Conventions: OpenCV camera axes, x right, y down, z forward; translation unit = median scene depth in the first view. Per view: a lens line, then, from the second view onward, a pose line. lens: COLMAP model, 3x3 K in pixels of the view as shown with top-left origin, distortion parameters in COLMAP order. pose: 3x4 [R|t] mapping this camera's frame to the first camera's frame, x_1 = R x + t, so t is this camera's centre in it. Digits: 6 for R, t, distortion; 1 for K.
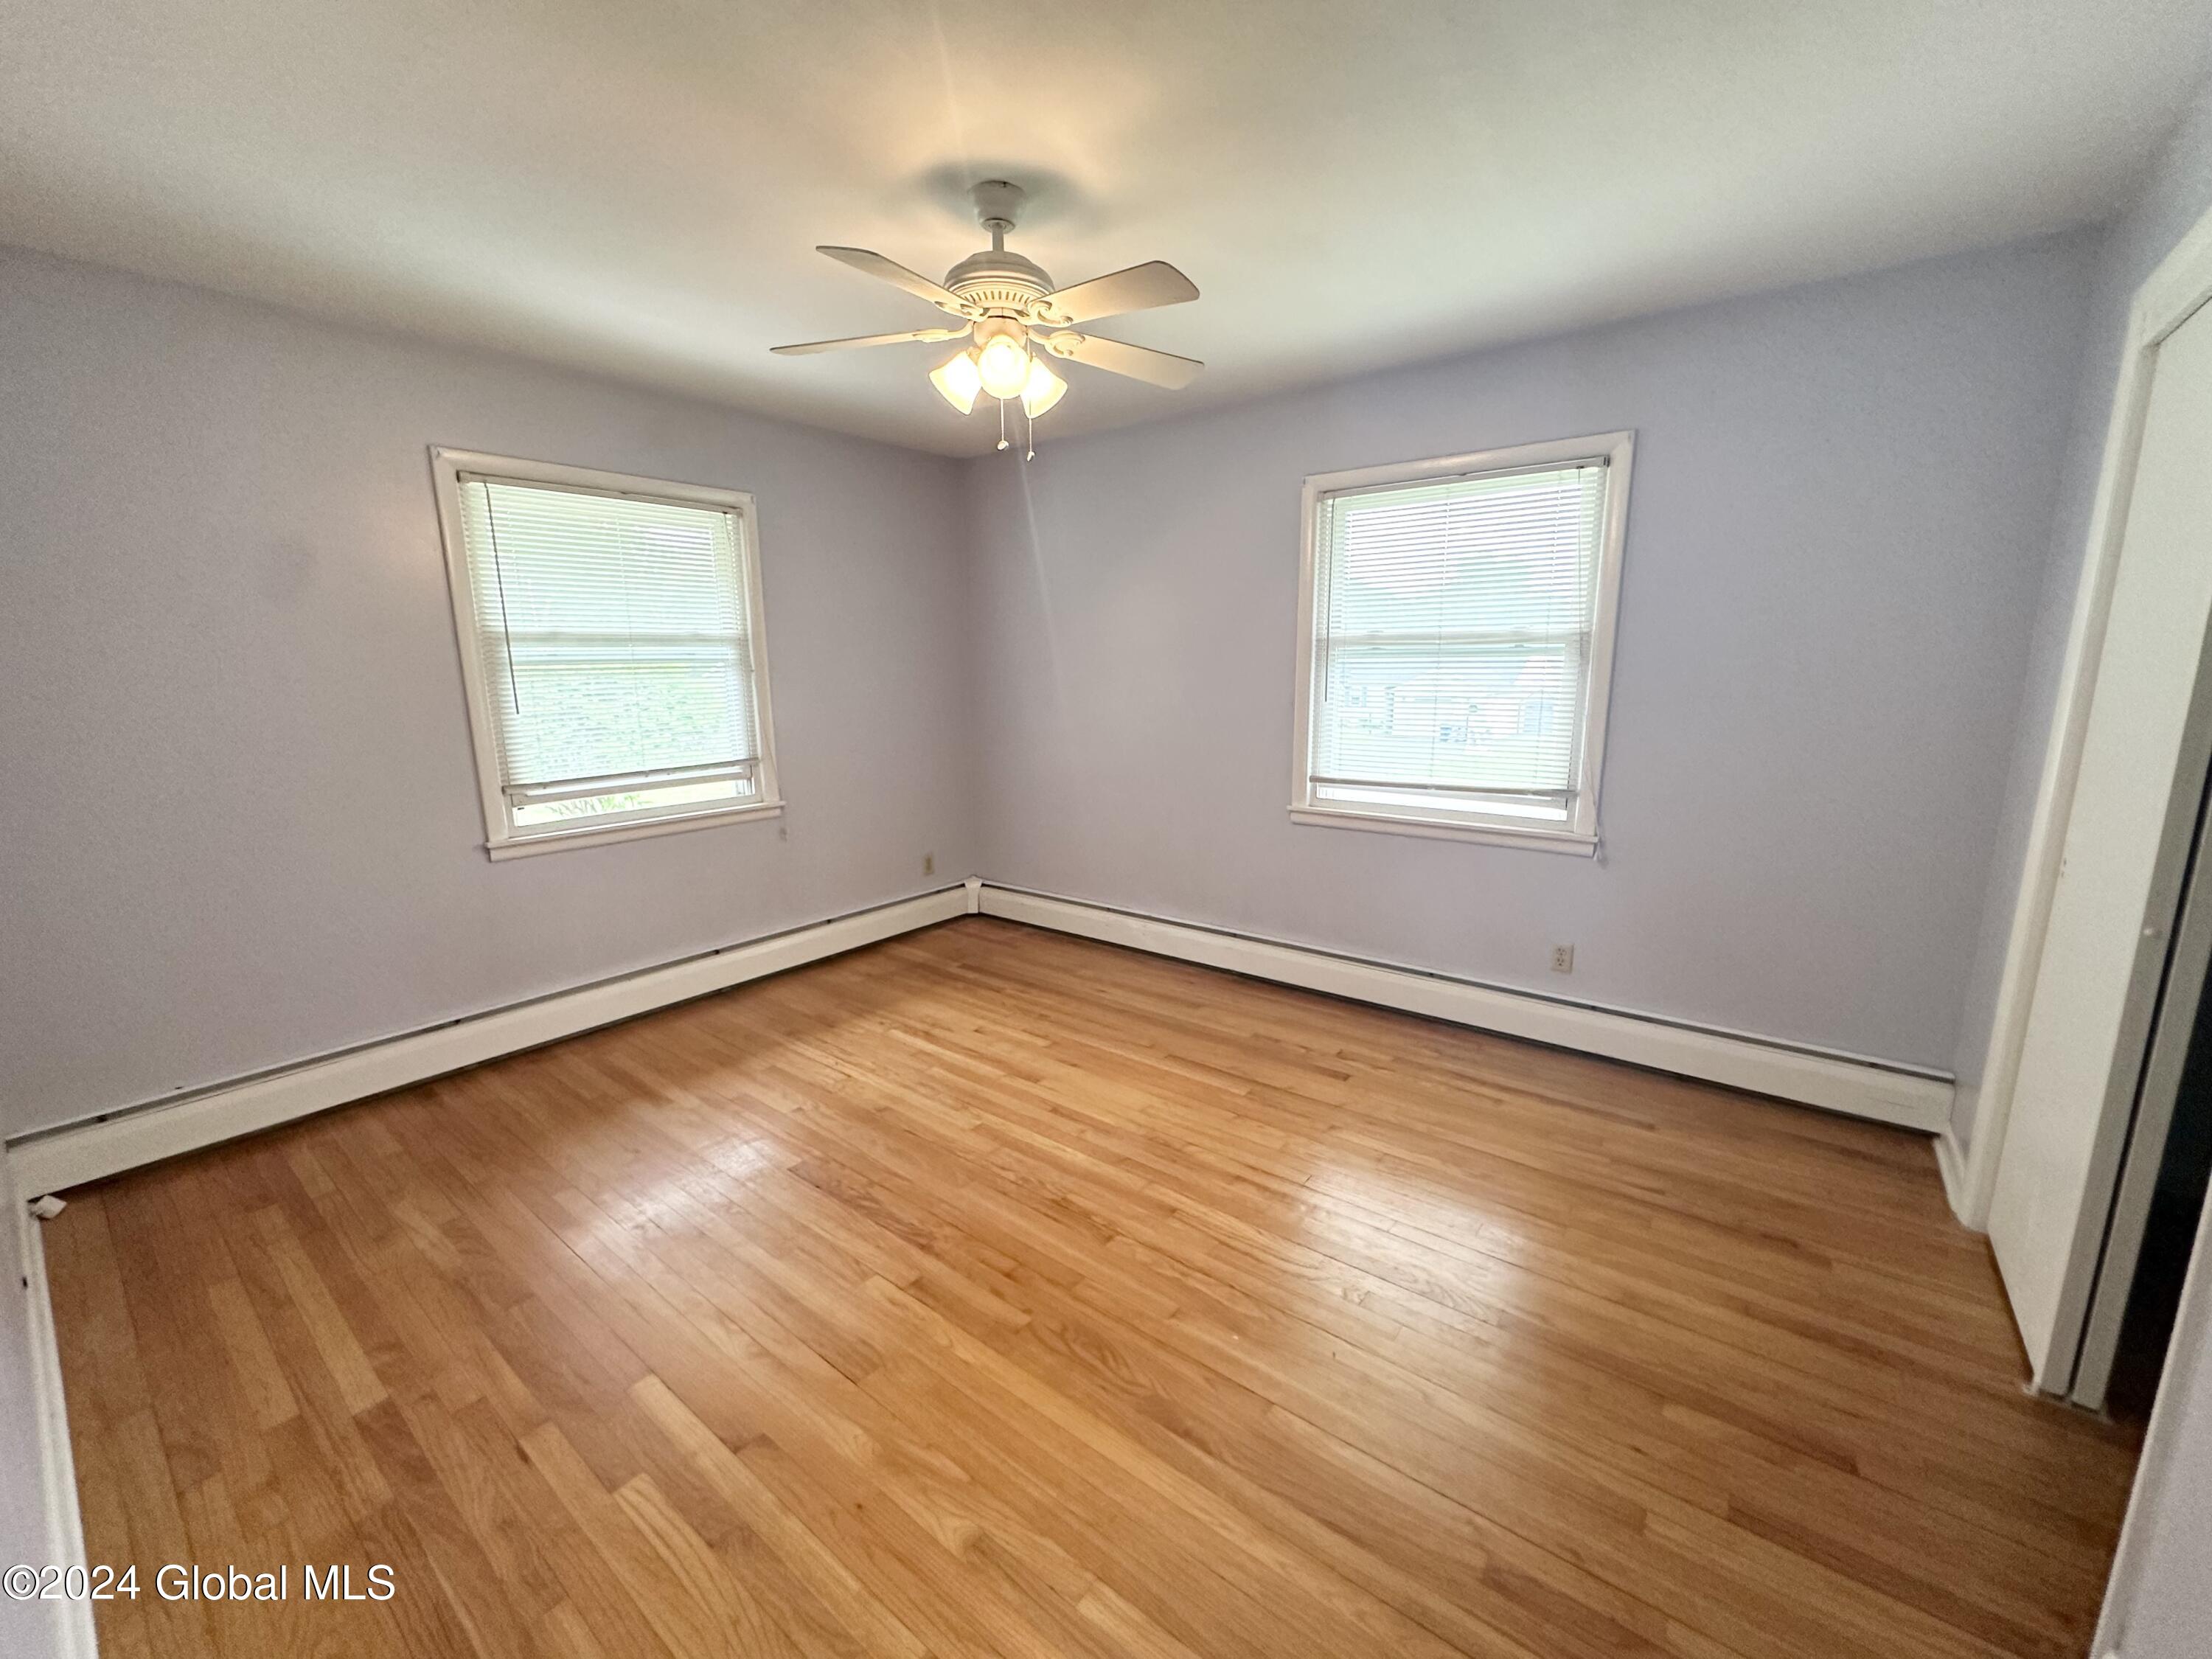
lens RADIAL K [[882.0, 0, 1110.7], [0, 882.0, 825.7], [0, 0, 1]] dist [-0.004499, 0.000900]
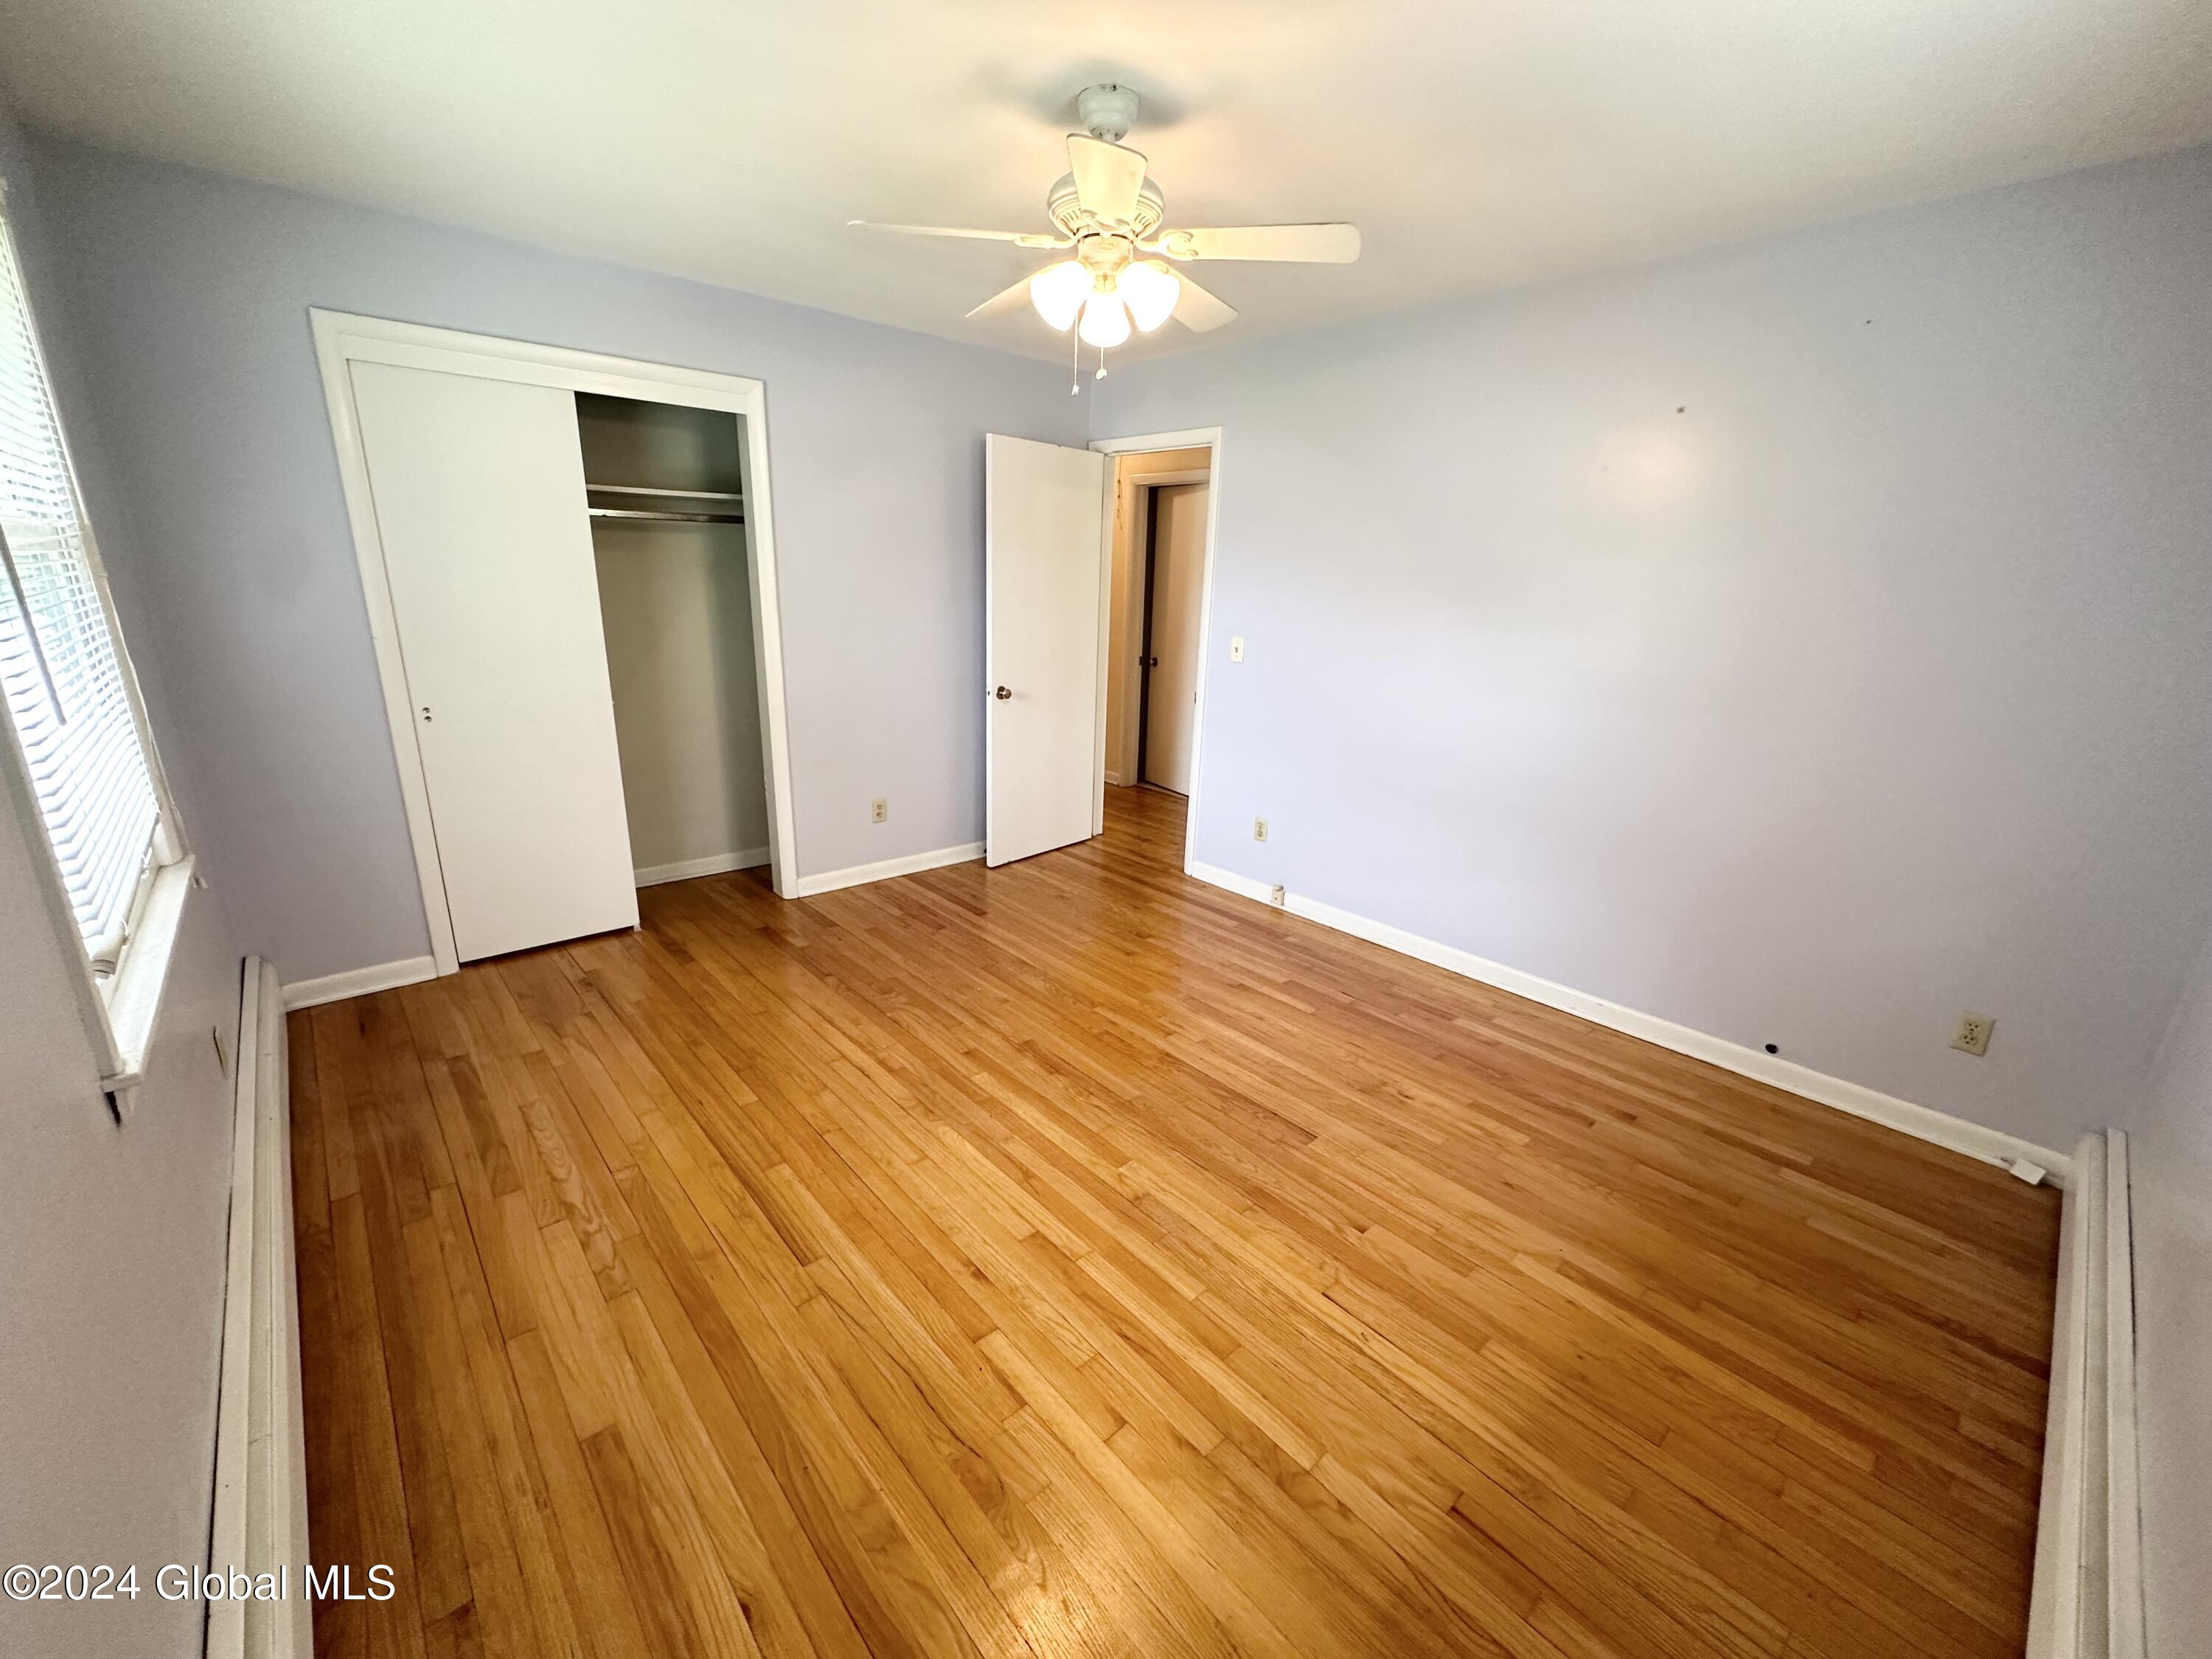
lens RADIAL K [[882.0, 0, 1098.2], [0, 882.0, 842.1], [0, 0, 1]] dist [-0.004499, 0.000900]
pose [[-0.982714, -0.076876, 0.168416, -0.238092], [0.009789, 0.886858, 0.461938, -0.311283], [-0.184873, 0.455602, -0.870775, 1.545897]]
